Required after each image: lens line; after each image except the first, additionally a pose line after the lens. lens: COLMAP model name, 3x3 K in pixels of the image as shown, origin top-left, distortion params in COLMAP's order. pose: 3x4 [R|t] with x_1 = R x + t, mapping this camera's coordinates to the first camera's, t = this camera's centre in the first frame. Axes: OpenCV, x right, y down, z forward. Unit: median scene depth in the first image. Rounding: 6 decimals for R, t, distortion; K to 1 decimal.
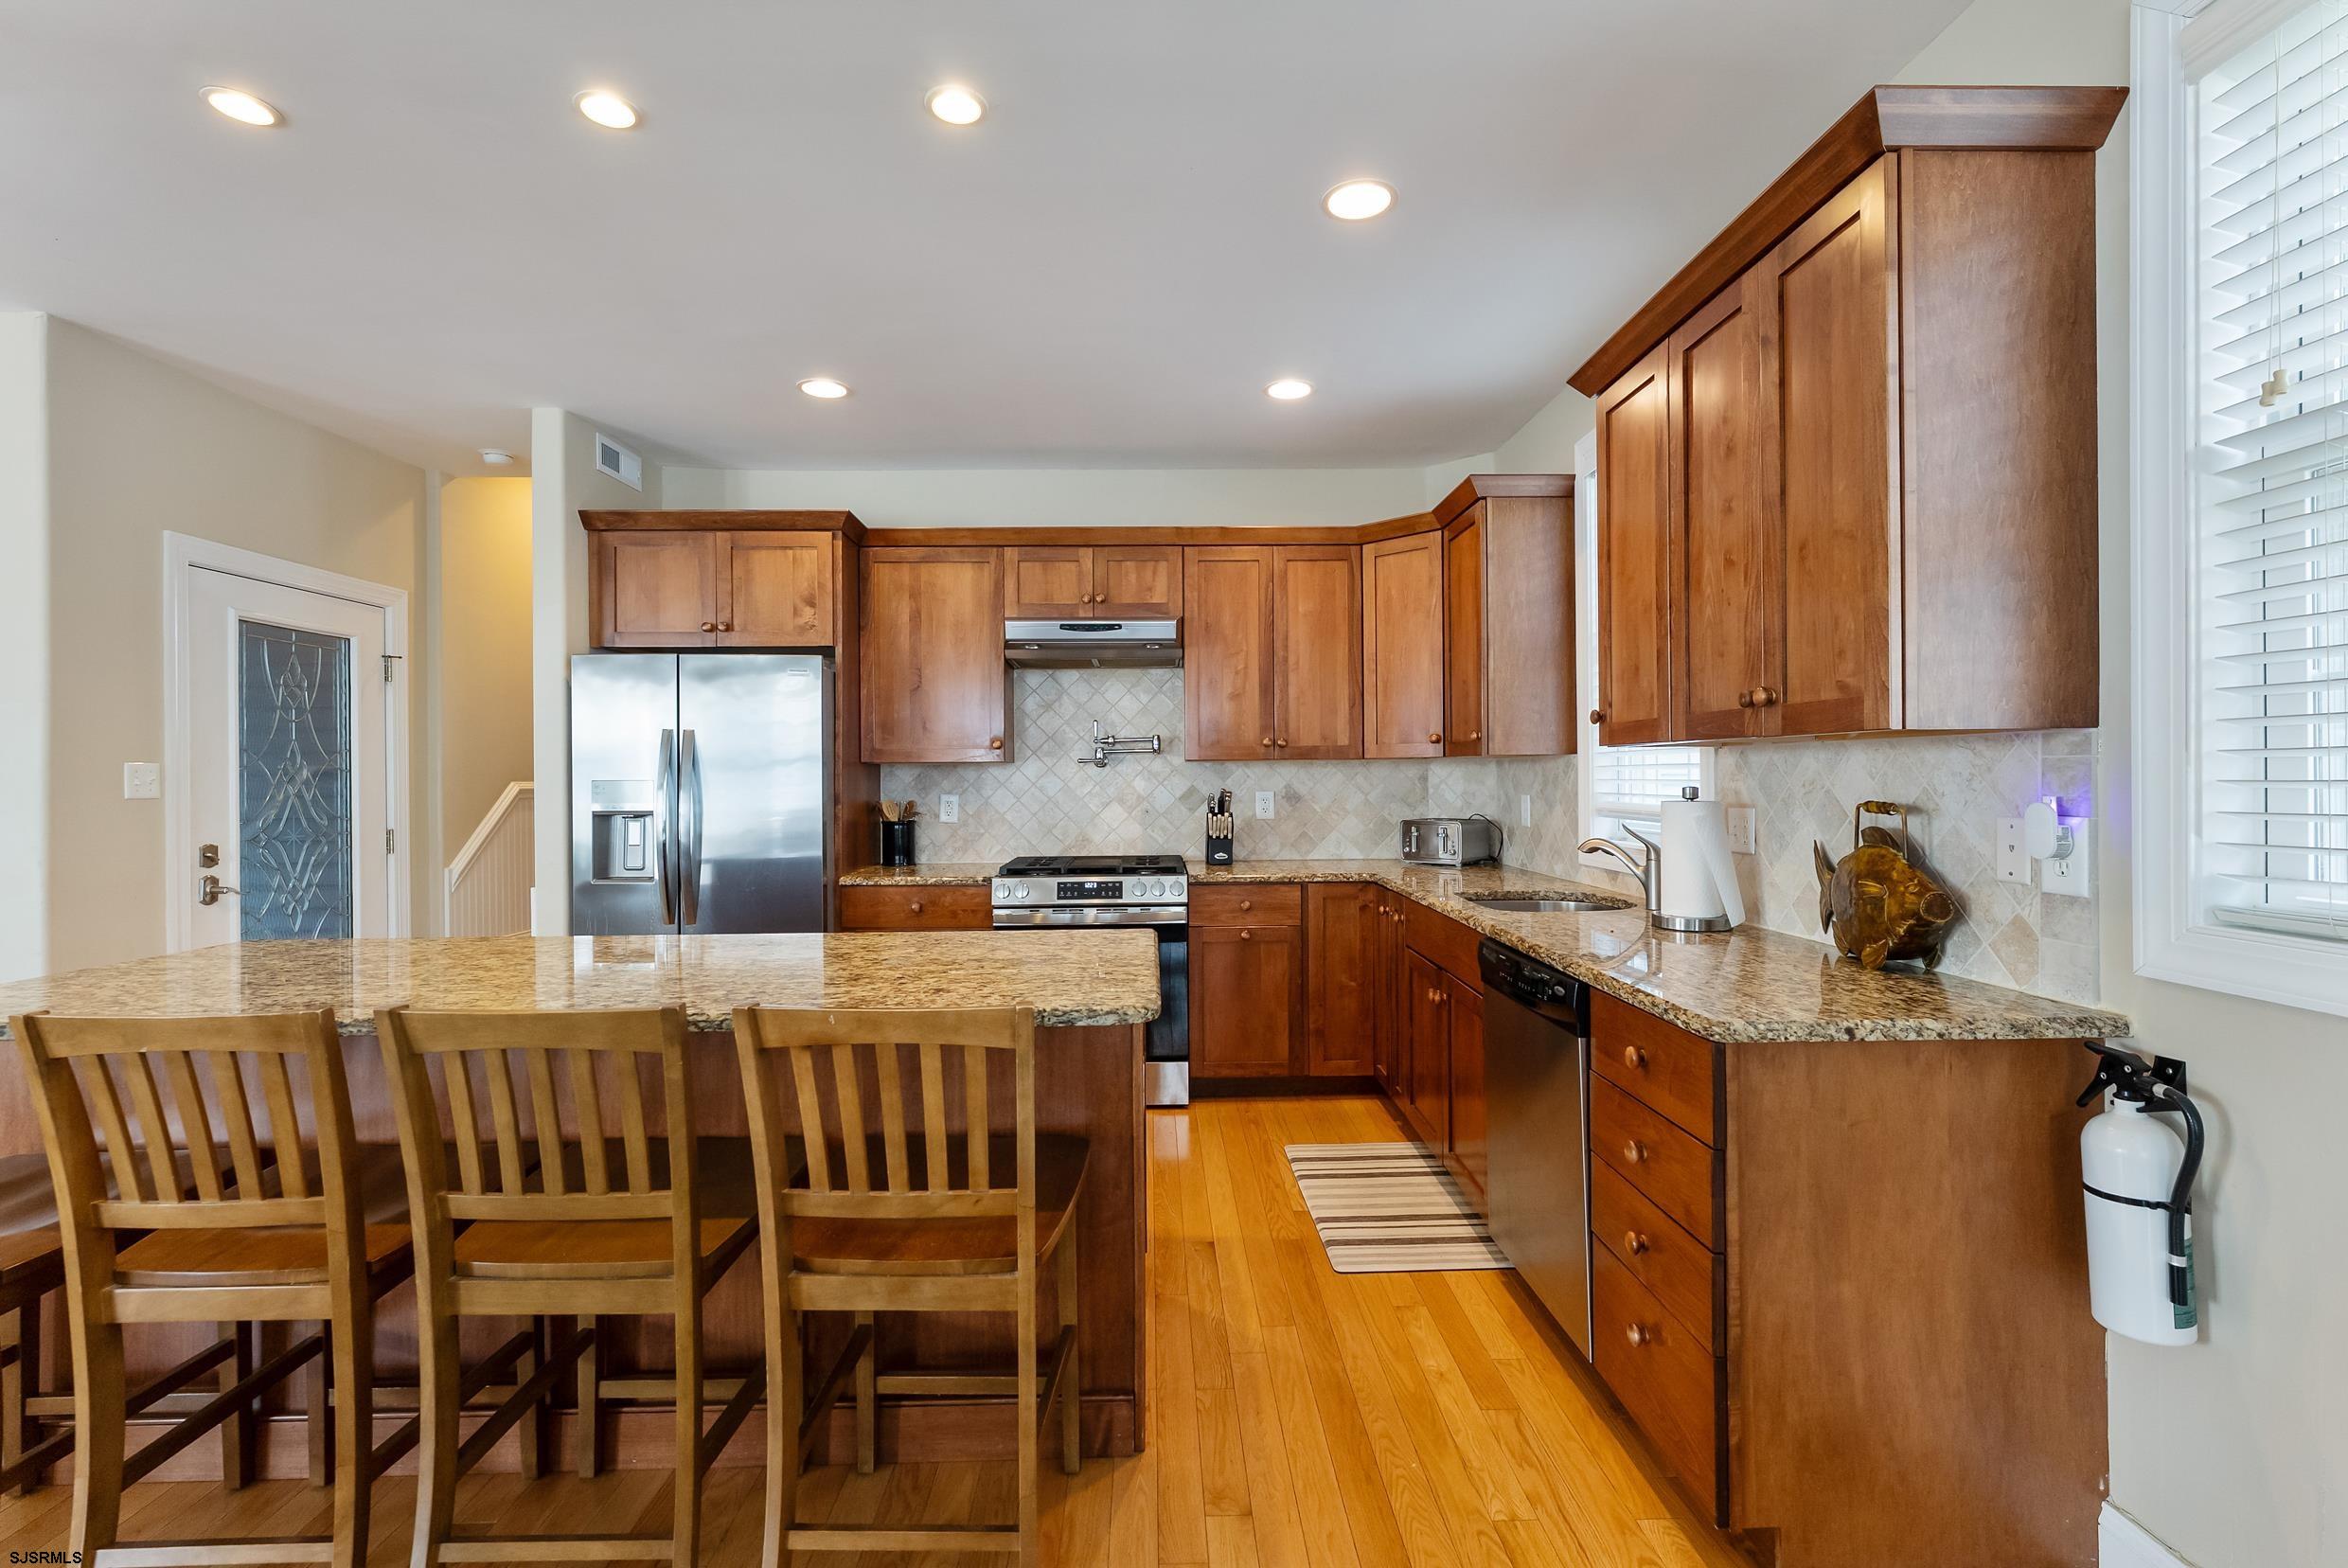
lens RADIAL K [[1037.6, 0, 1173.7], [0, 1037.6, 780.1], [0, 0, 1]] dist [0.003180, -0.000095]
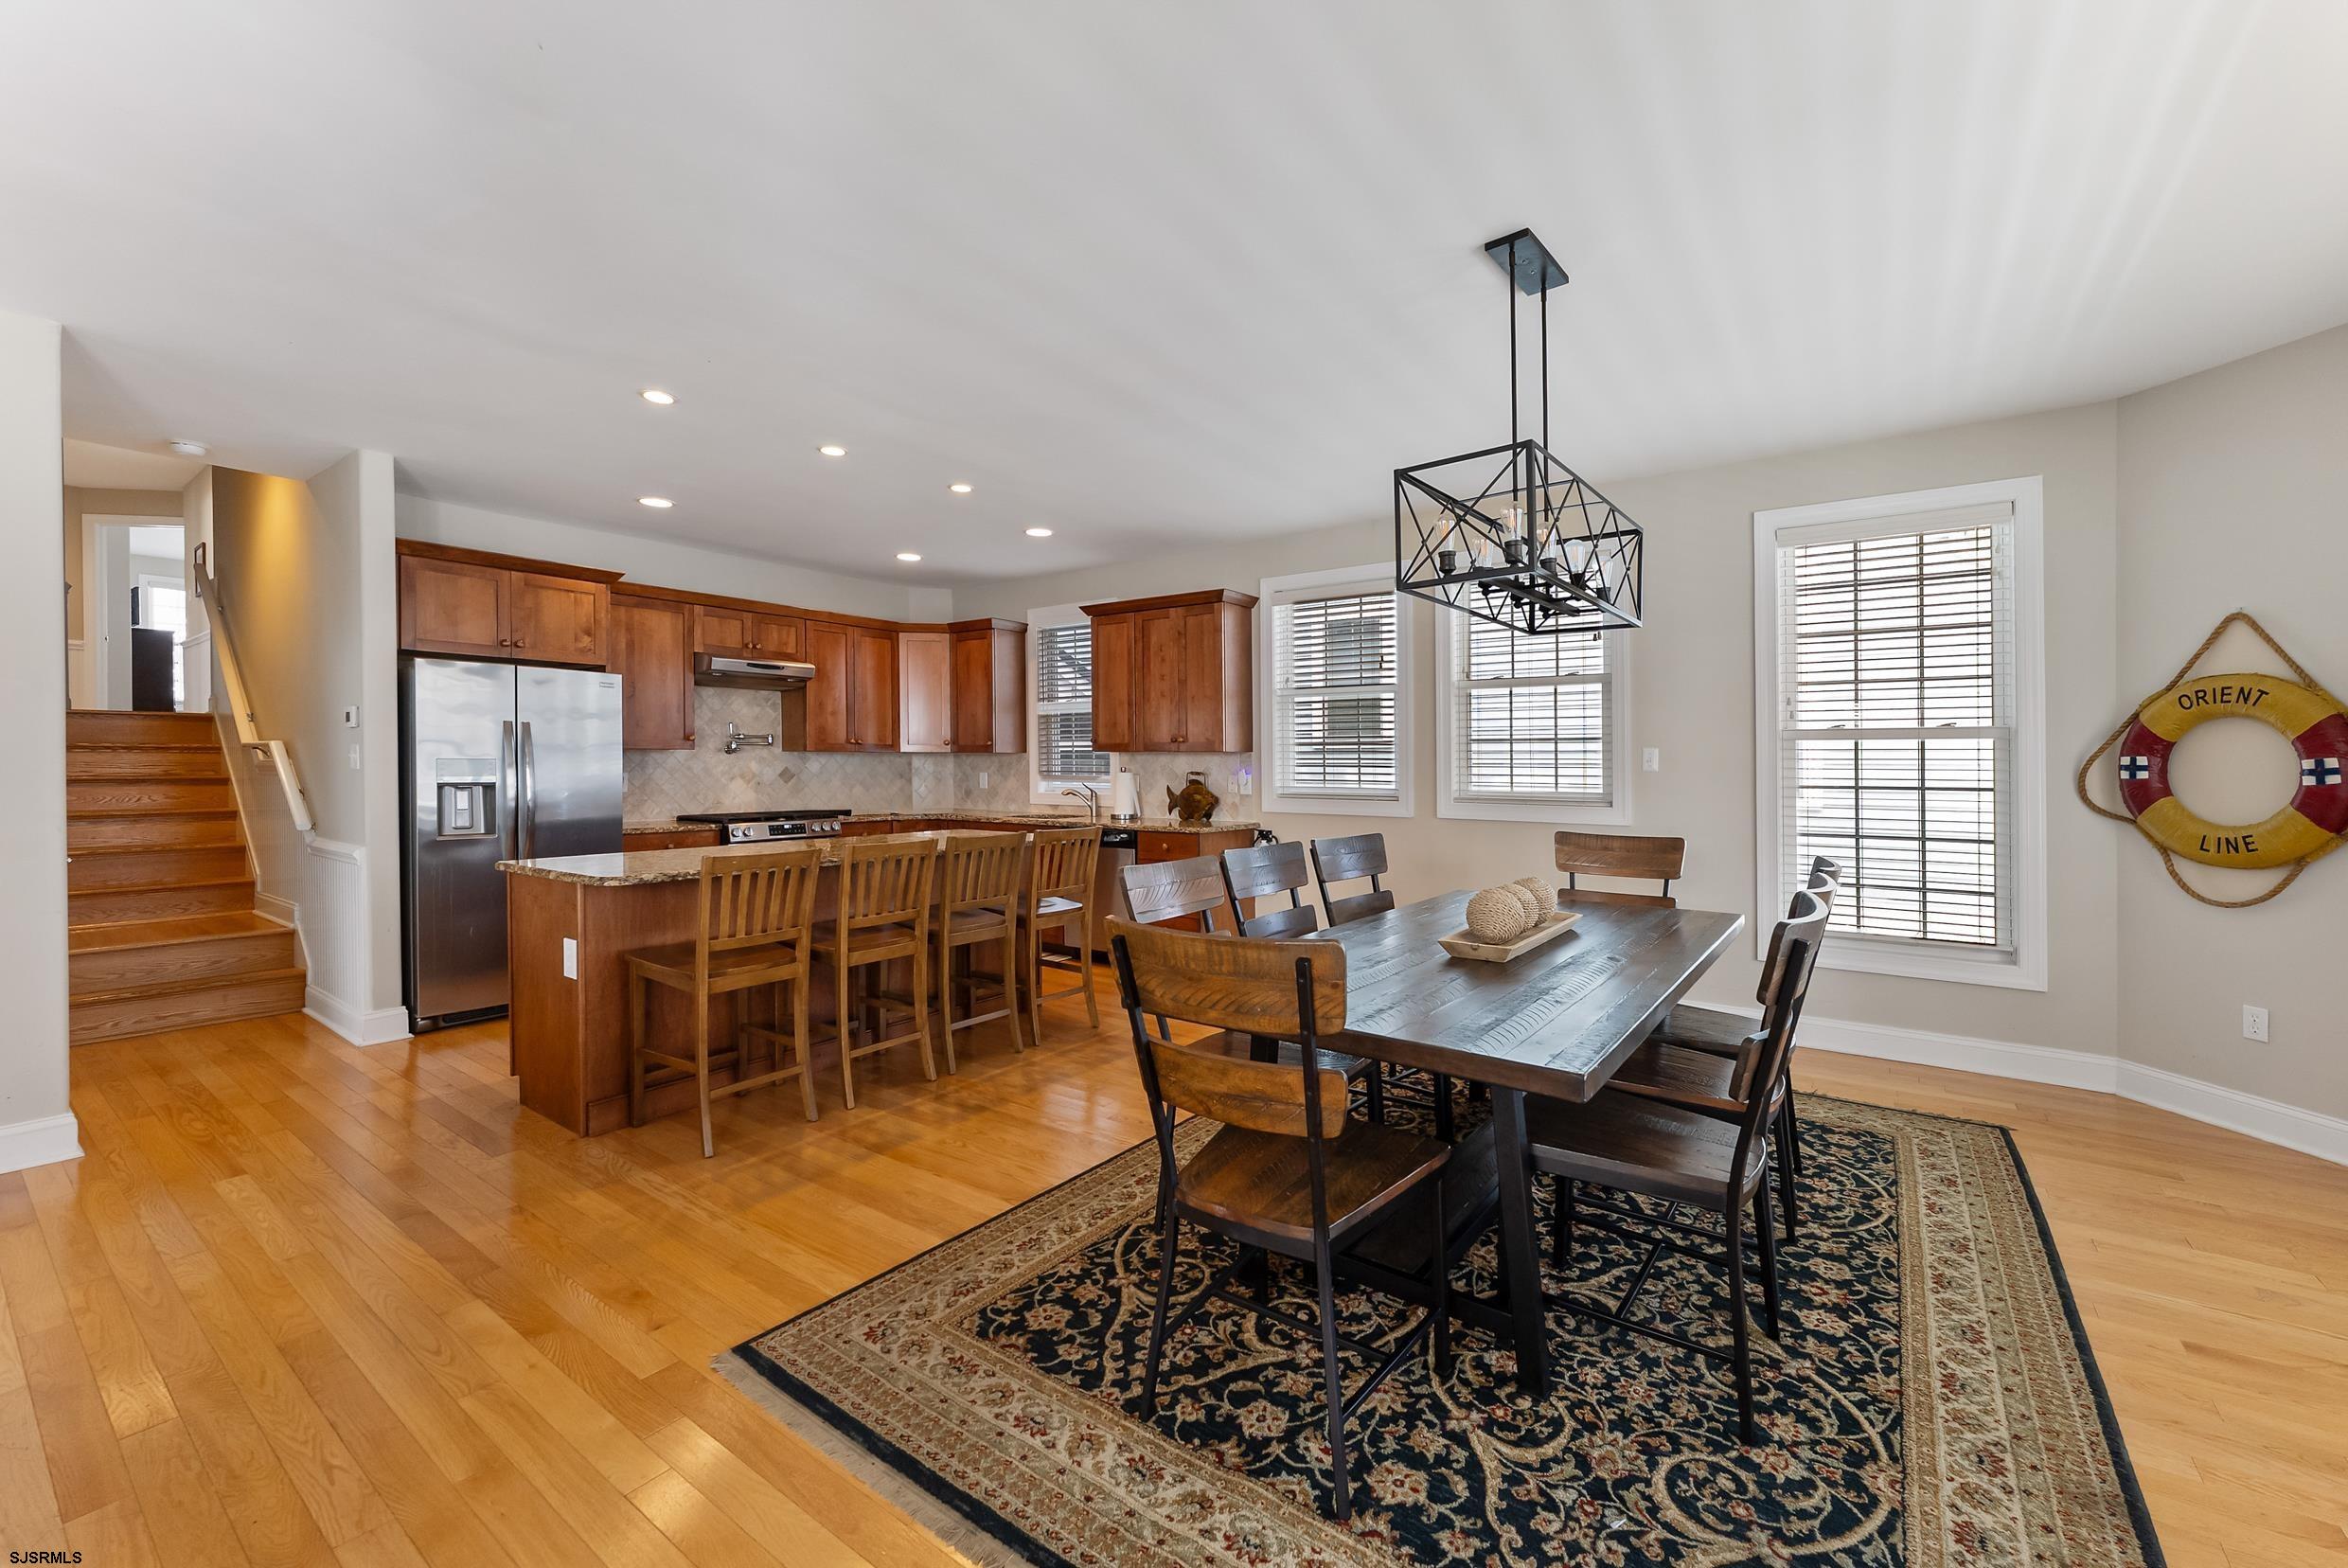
lens RADIAL K [[954.4, 0, 1181.4], [0, 954.4, 768.8], [0, 0, 1]] dist [-0.002407, -0.000120]
pose [[0.606772, 0.007159, 0.794844, -0.882067], [-0.006325, 0.999971, -0.004178, 0.011717], [-0.794851, -0.002492, 0.606799, -0.407760]]
